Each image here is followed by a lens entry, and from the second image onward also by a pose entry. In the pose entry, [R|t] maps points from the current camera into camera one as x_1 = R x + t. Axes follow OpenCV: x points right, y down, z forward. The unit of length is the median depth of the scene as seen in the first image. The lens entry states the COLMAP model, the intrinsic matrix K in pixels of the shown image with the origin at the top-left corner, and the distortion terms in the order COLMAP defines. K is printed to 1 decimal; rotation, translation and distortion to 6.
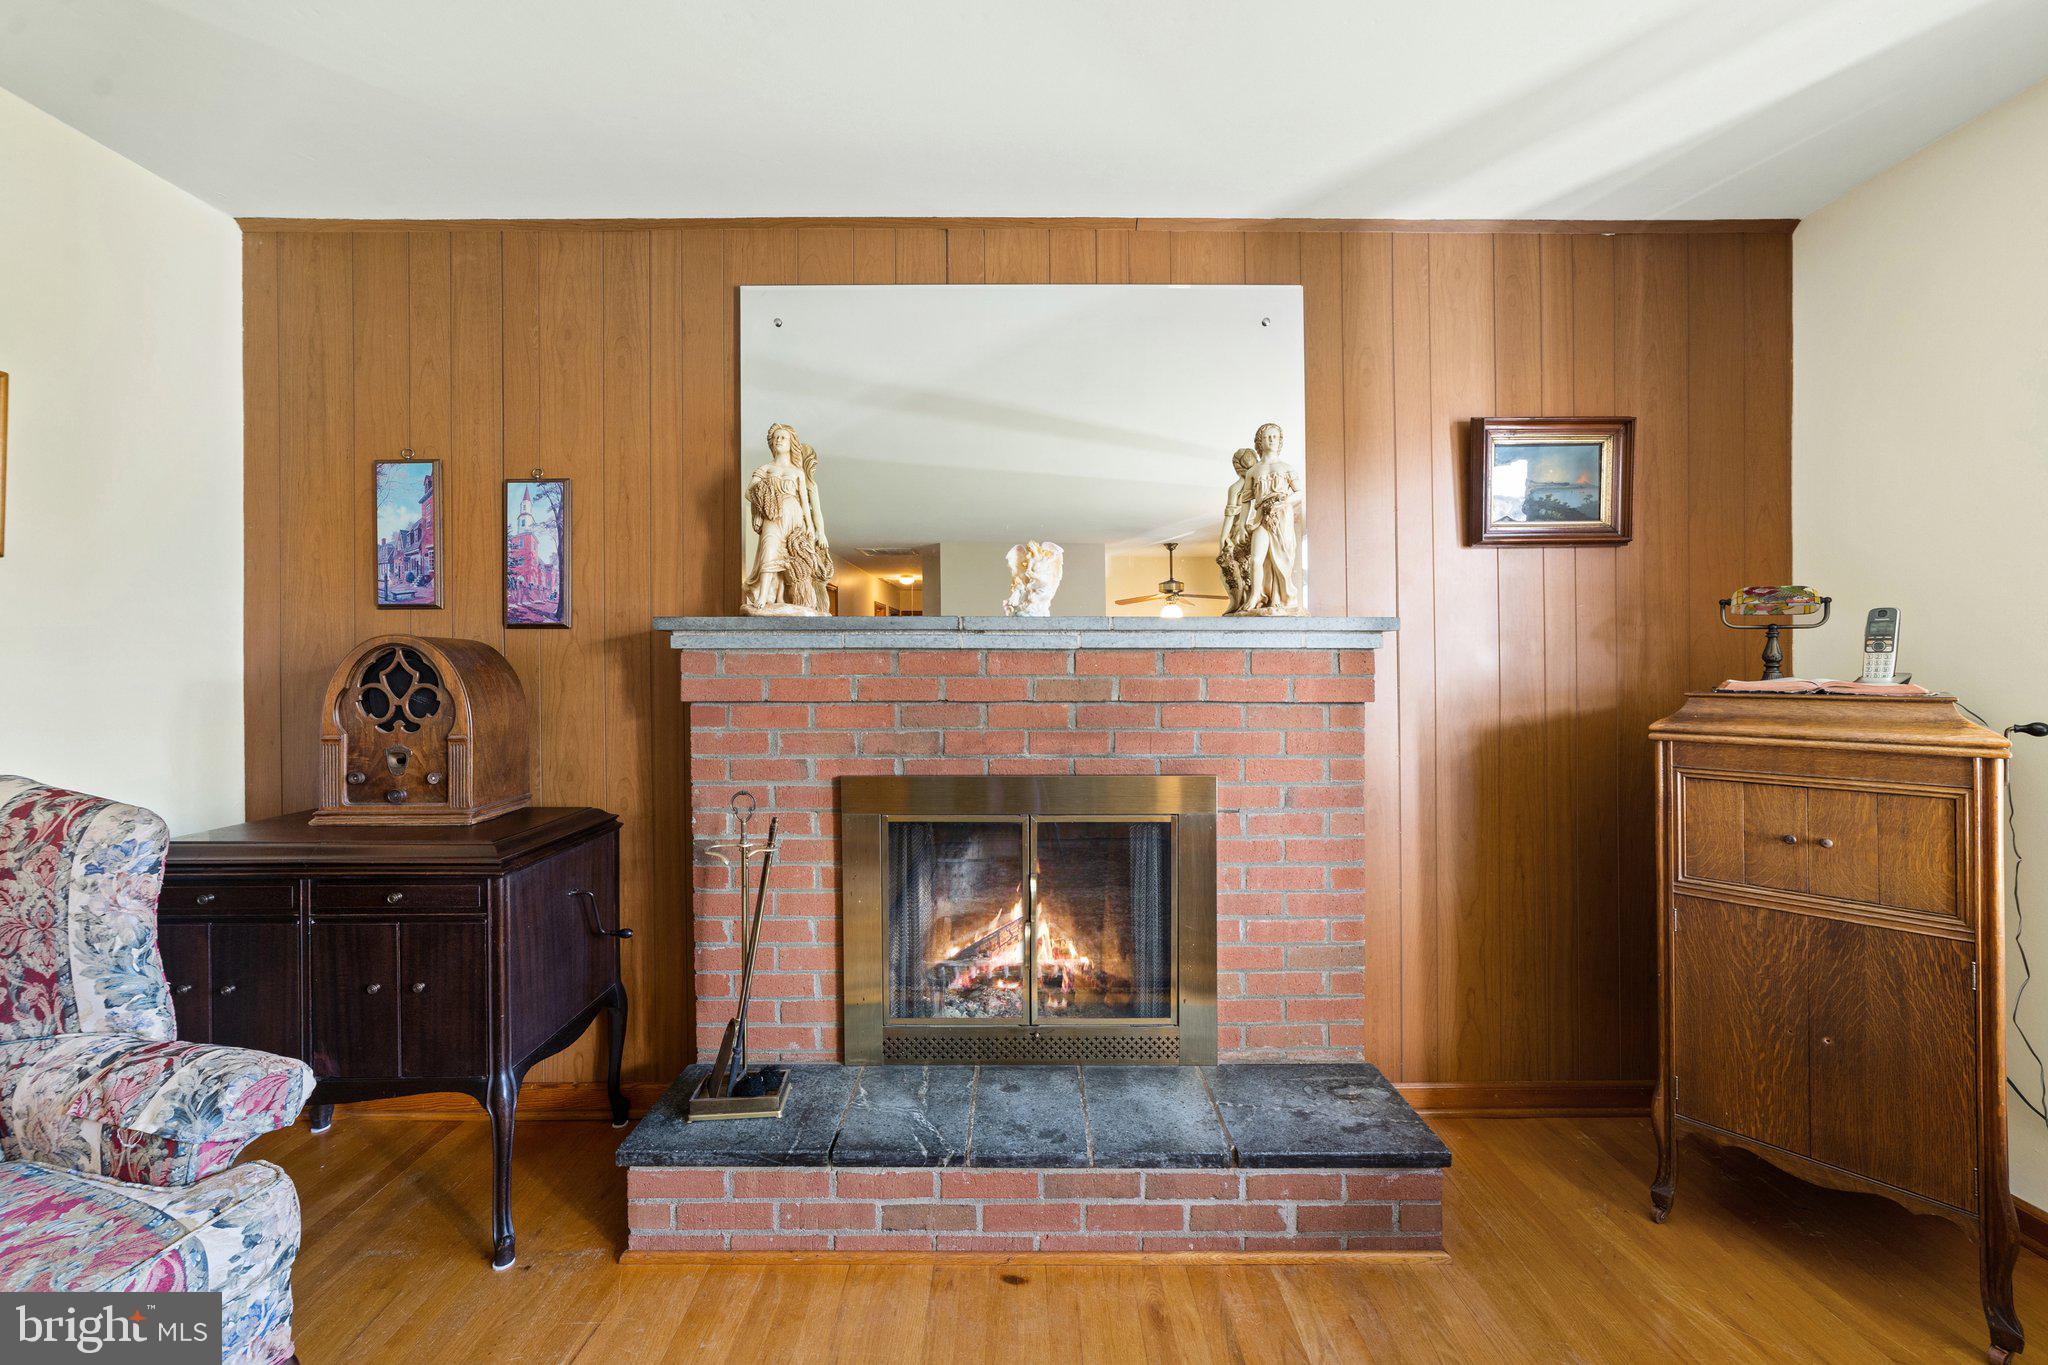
lens RADIAL K [[812.6, 0, 1010.8], [0, 812.6, 660.1], [0, 0, 1]] dist [-0.022629, 0.009142]
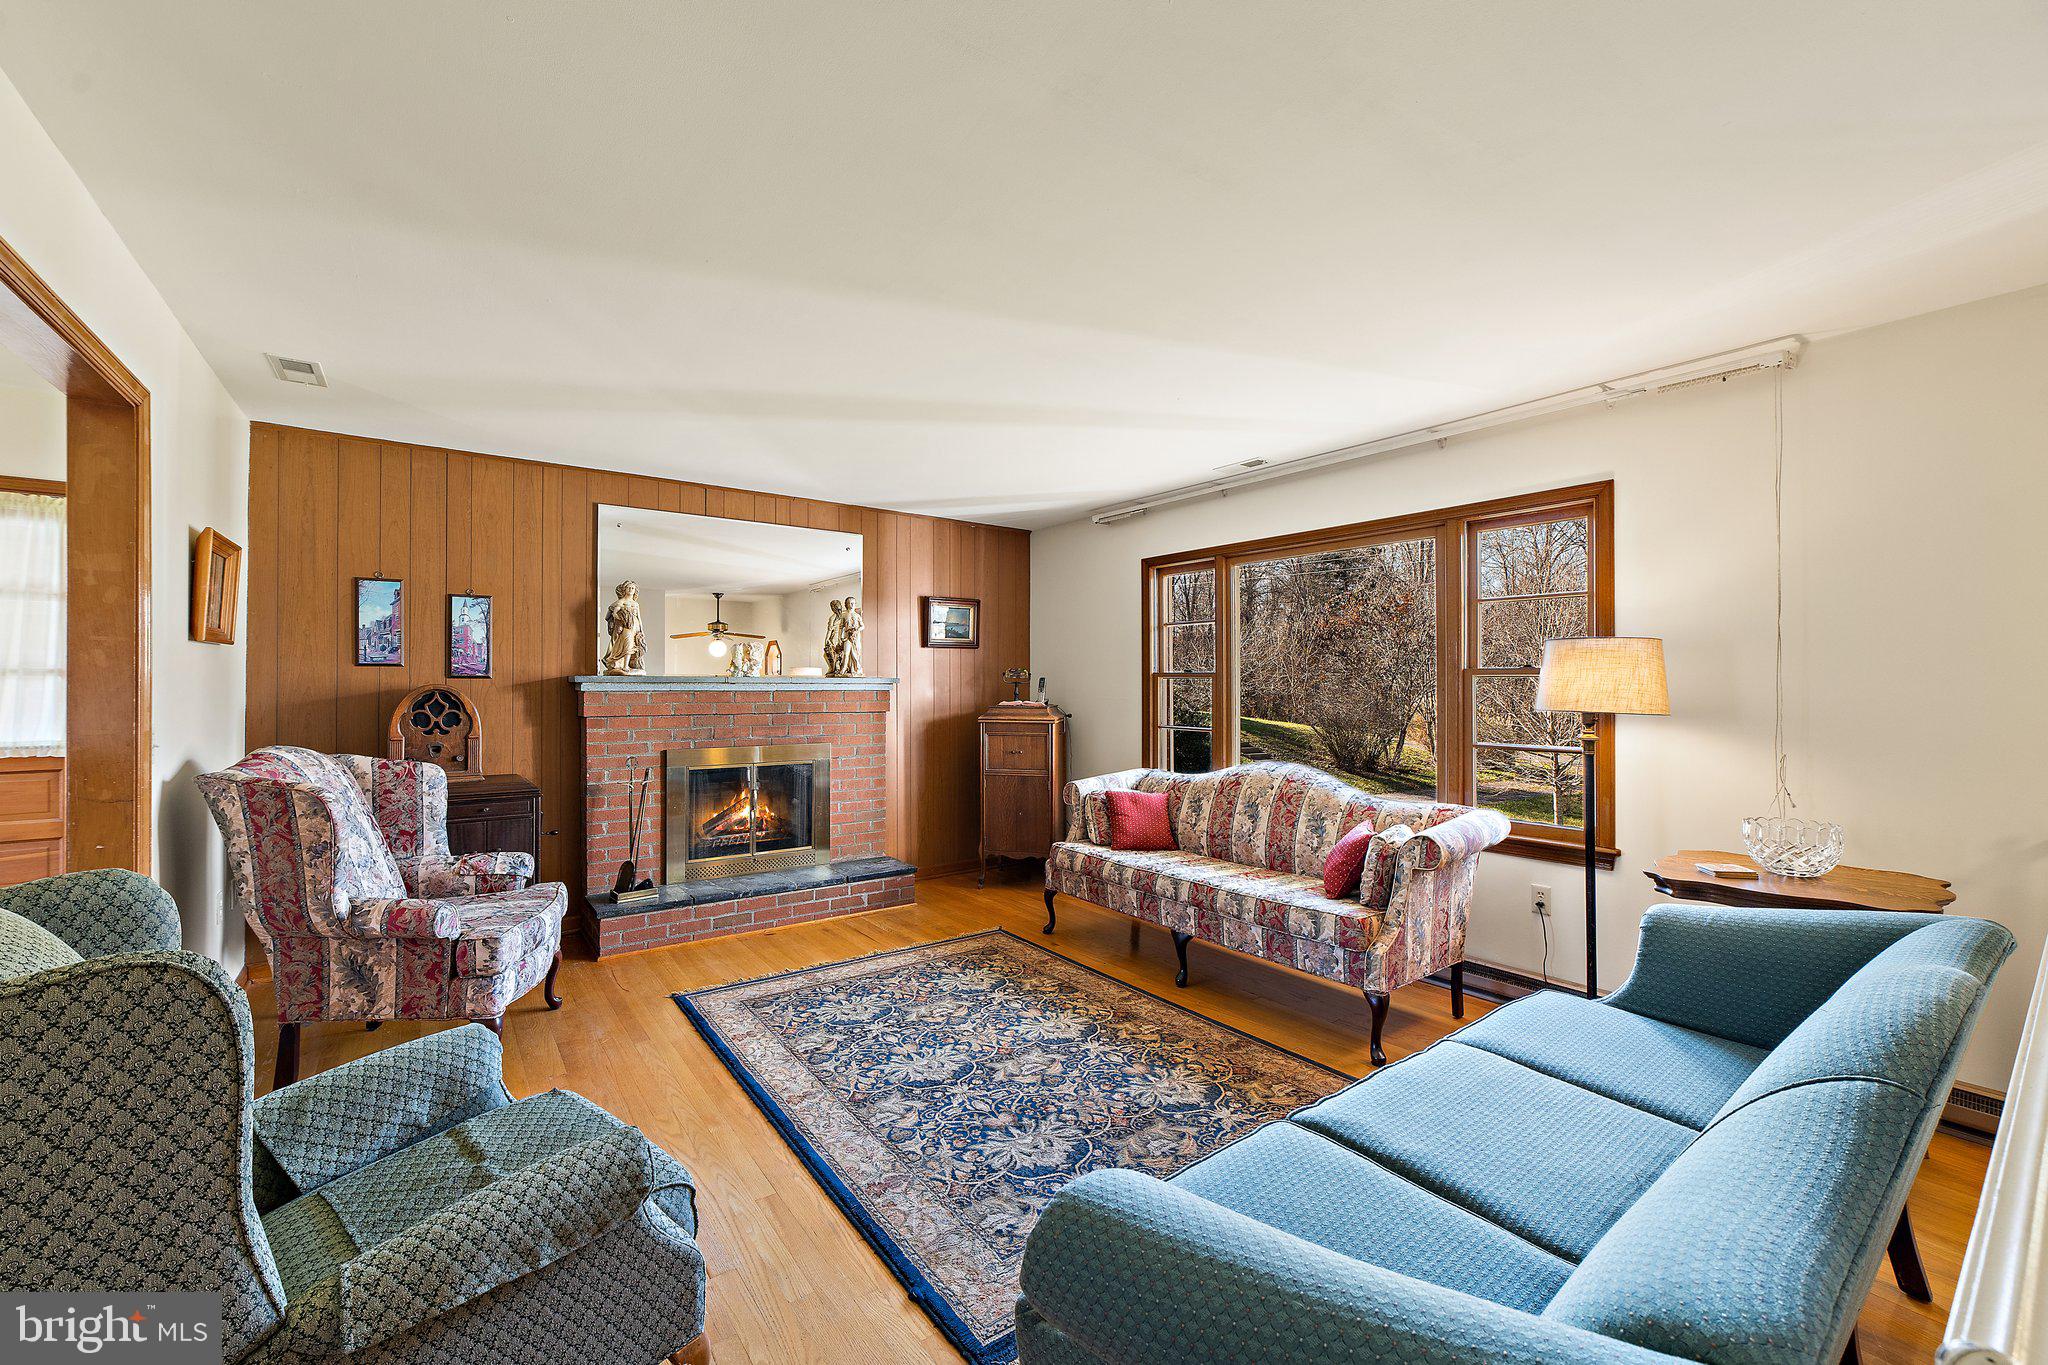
lens RADIAL K [[806.4, 0, 1018.7], [0, 806.4, 687.9], [0, 0, 1]] dist [-0.022530, 0.009091]
pose [[0.804661, 0.000465, 0.593734, -0.695948], [-0.008875, 0.999897, 0.011246, -0.051424], [-0.593668, -0.014319, 0.804583, -1.218427]]
